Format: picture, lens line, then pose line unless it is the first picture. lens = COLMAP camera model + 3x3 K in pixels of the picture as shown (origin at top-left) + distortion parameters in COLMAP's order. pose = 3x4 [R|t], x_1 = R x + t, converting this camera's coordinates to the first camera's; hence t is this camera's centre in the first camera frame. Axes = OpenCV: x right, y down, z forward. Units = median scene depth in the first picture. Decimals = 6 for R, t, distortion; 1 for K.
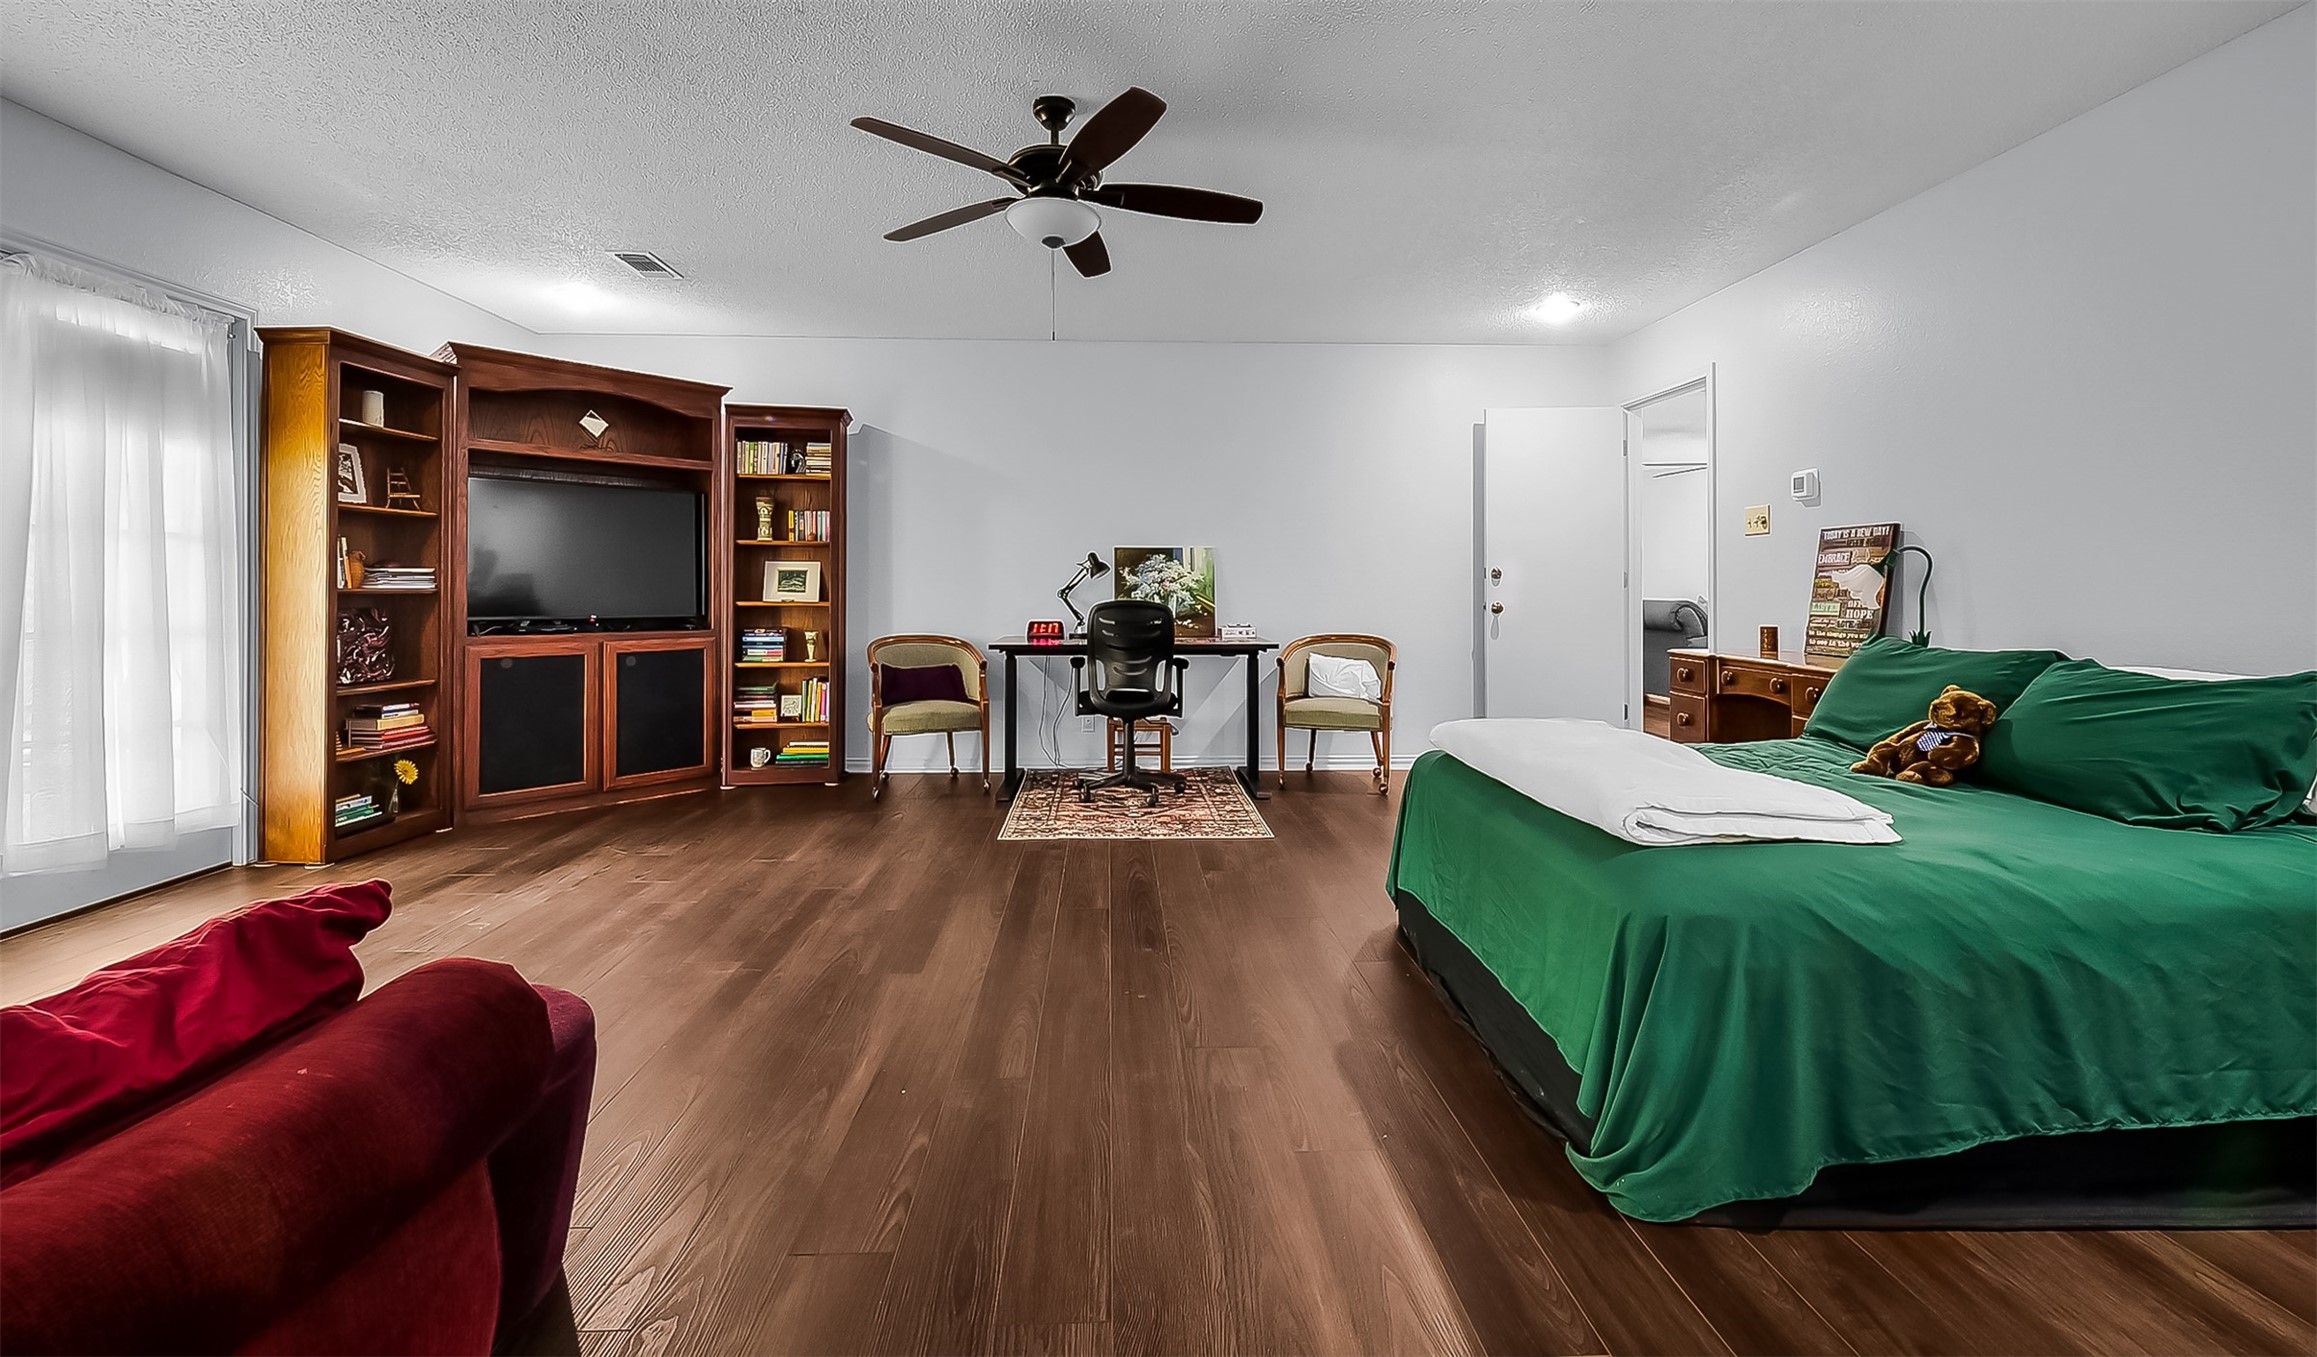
lens RADIAL K [[1039.6, 0, 1140.1], [0, 1039.6, 652.3], [0, 0, 1]] dist [-0.000884, -0.000037]
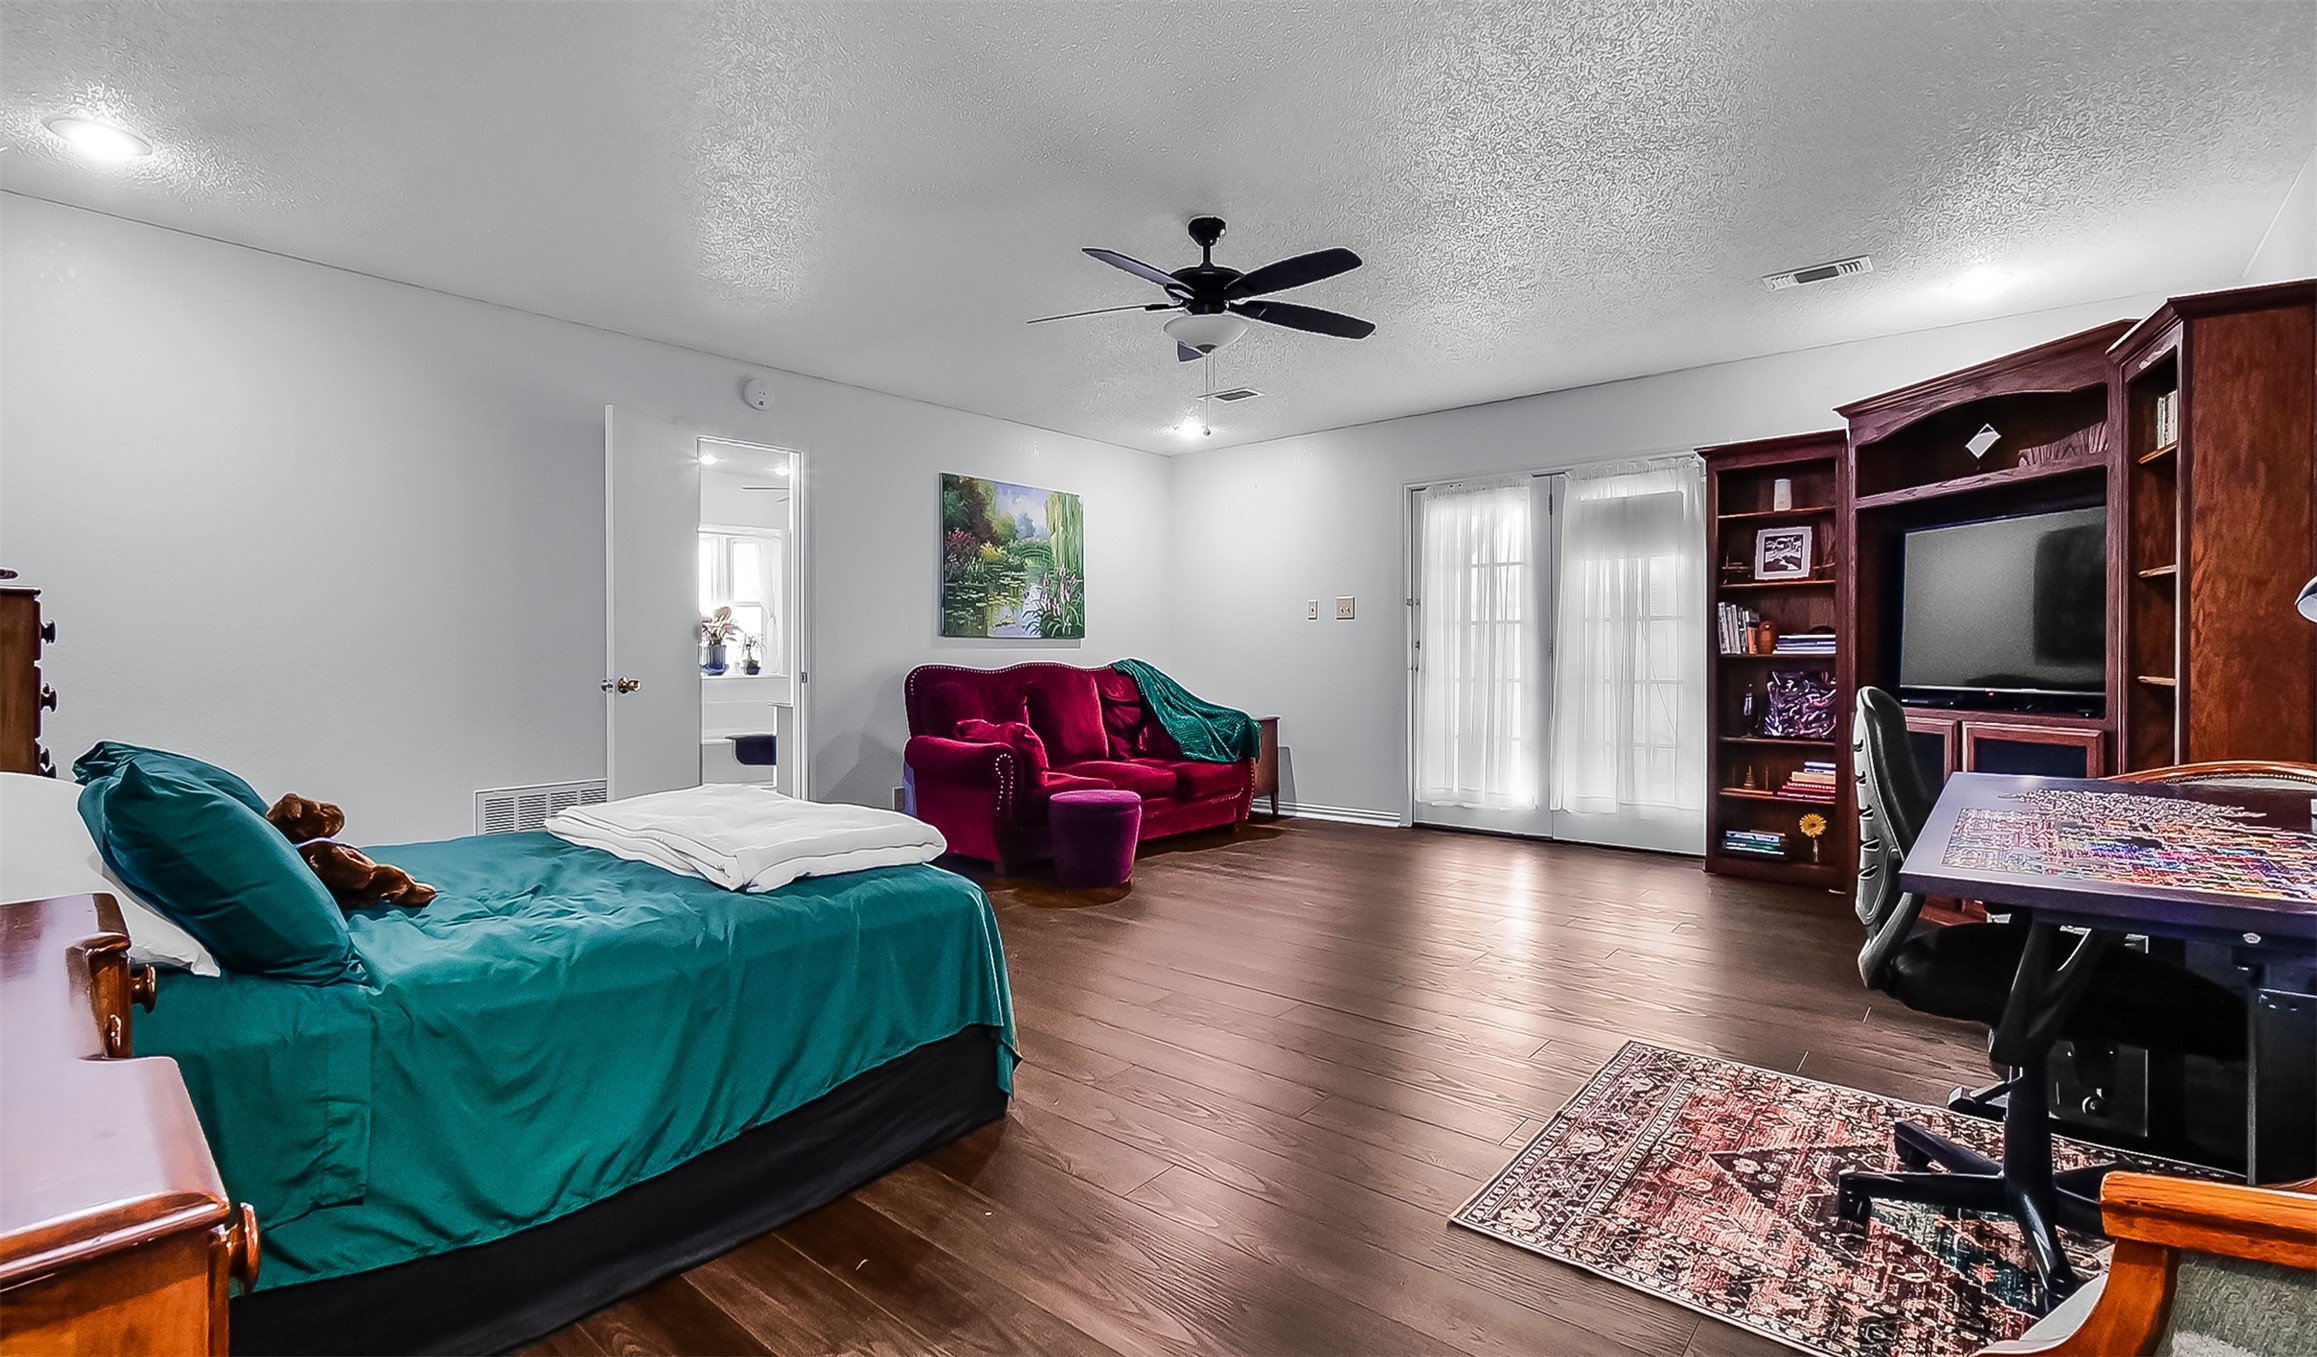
lens RADIAL K [[1033.4, 0, 1162.1], [0, 1033.4, 714.3], [0, 0, 1]] dist [-0.000551, -0.000121]
pose [[-0.673434, 0.049756, -0.737571, 0.529955], [-0.030479, 0.995015, 0.094951, -0.079526], [0.738619, 0.086423, -0.668560, 1.214258]]
